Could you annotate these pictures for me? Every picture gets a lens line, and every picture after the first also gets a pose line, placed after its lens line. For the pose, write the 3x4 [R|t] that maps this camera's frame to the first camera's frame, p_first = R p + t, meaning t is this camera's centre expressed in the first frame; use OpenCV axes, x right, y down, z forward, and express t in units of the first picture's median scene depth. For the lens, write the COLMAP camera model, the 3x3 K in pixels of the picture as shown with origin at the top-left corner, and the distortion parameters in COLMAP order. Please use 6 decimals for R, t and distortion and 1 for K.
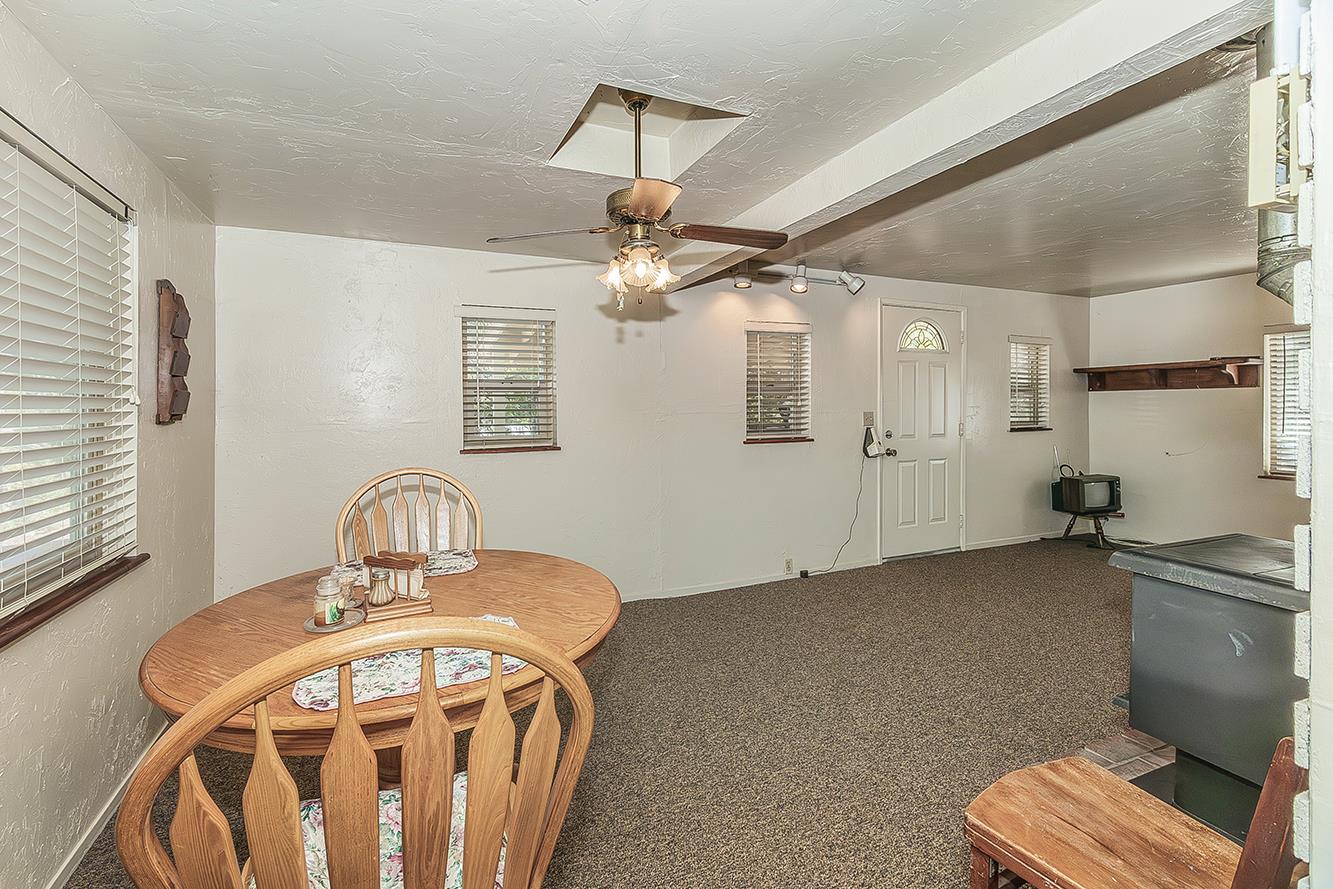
lens RADIAL K [[558.9, 0, 629.6], [0, 558.9, 413.2], [0, 0, 1]] dist [0.009575, -0.000618]
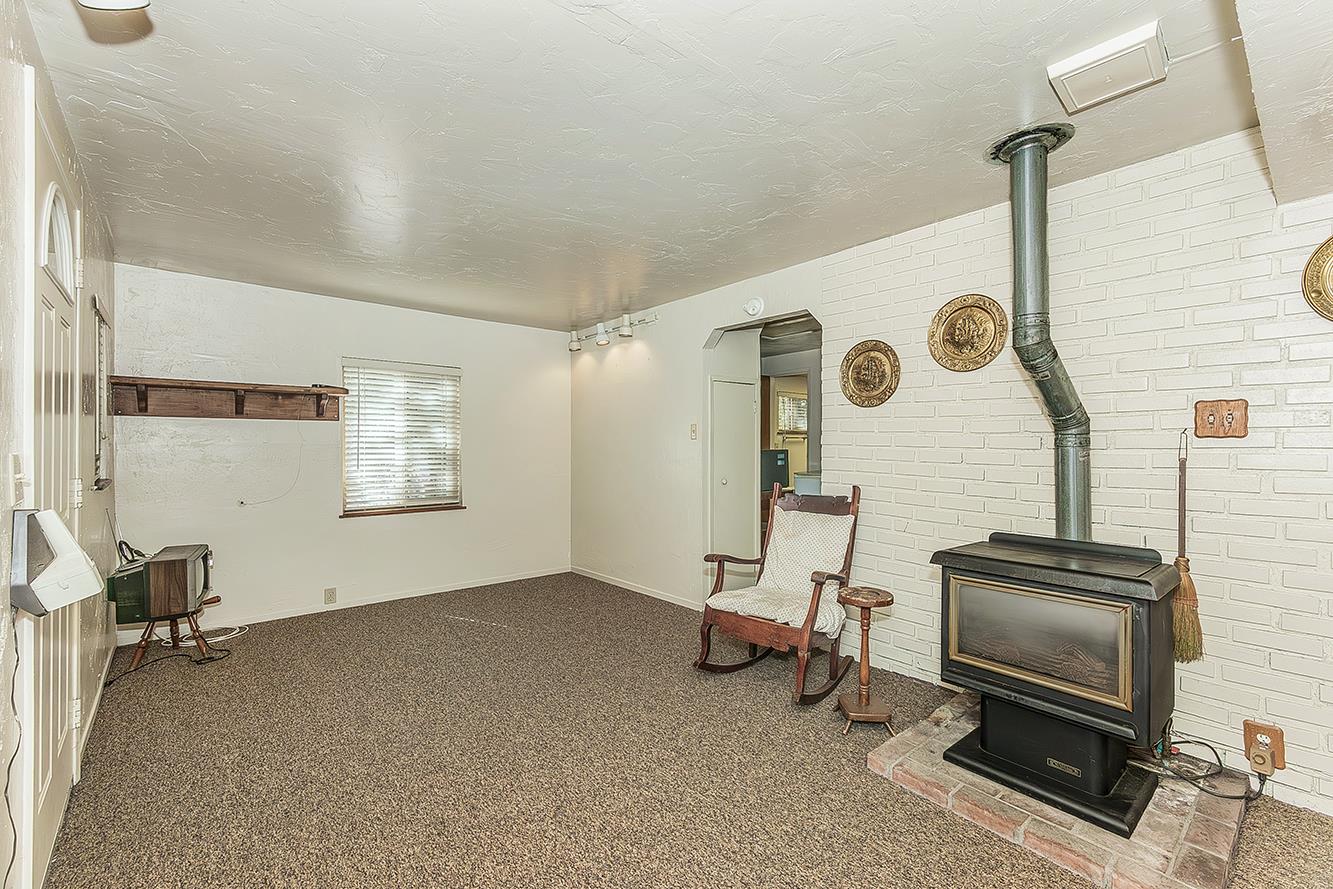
lens RADIAL K [[558.9, 0, 678.6], [0, 558.9, 440.3], [0, 0, 1]] dist [0.009575, -0.000618]
pose [[-0.322895, 0.006798, 0.946411, 0.045133], [0.005157, 0.999972, -0.005424, -0.005675], [-0.946421, 0.003129, -0.322921, 0.771474]]
